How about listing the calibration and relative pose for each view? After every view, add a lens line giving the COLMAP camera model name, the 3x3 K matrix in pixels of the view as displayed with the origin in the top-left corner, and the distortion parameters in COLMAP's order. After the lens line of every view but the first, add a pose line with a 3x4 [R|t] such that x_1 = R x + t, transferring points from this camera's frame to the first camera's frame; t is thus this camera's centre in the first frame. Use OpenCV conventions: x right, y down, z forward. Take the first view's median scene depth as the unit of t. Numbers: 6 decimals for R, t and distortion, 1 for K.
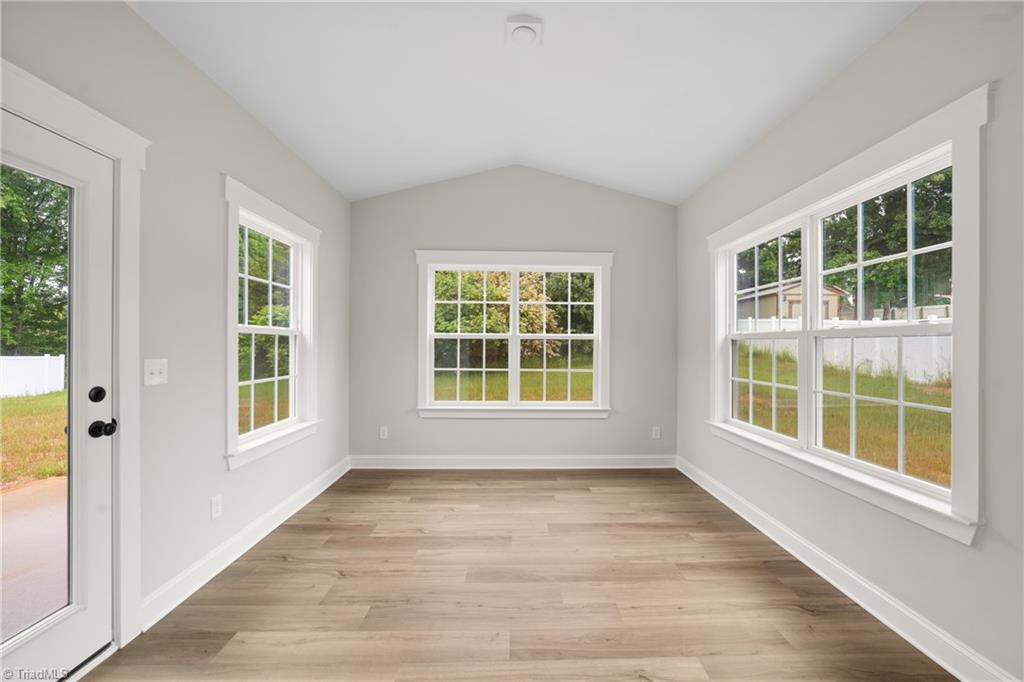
lens RADIAL K [[395.6, 0, 519.0], [0, 395.6, 344.4], [0, 0, 1]] dist [-0.023965, 0.007274]
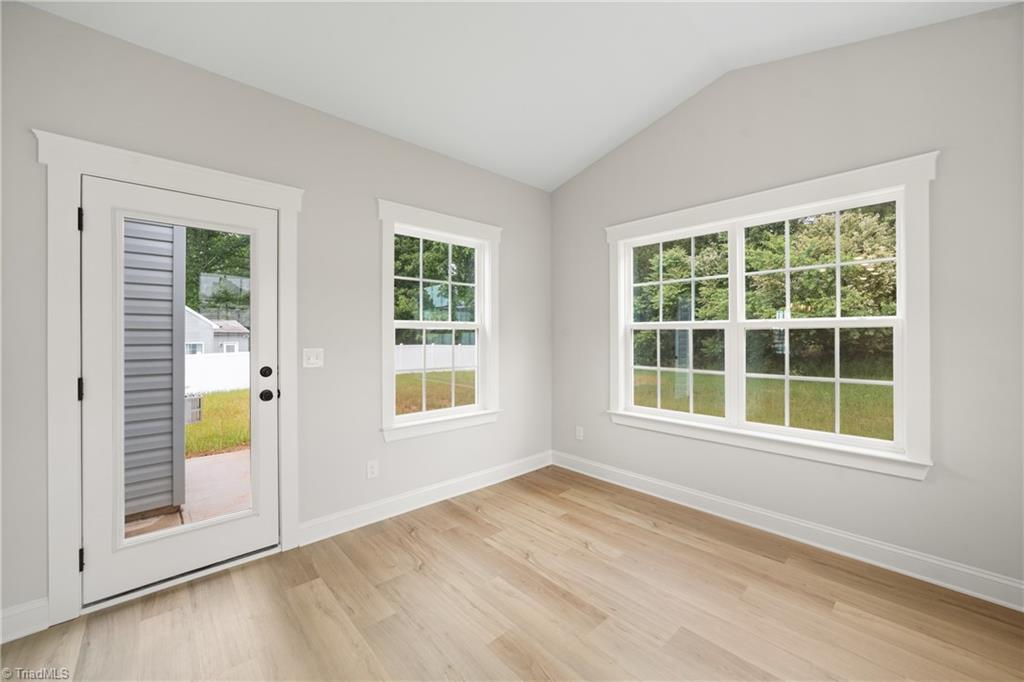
lens RADIAL K [[398.0, 0, 512.8], [0, 398.0, 334.9], [0, 0, 1]] dist [-0.024140, 0.007146]
pose [[0.664531, -0.006560, -0.747232, 0.284686], [0.002766, 0.999976, -0.006319, 0.000716], [0.747256, 0.002132, 0.664533, 0.311270]]
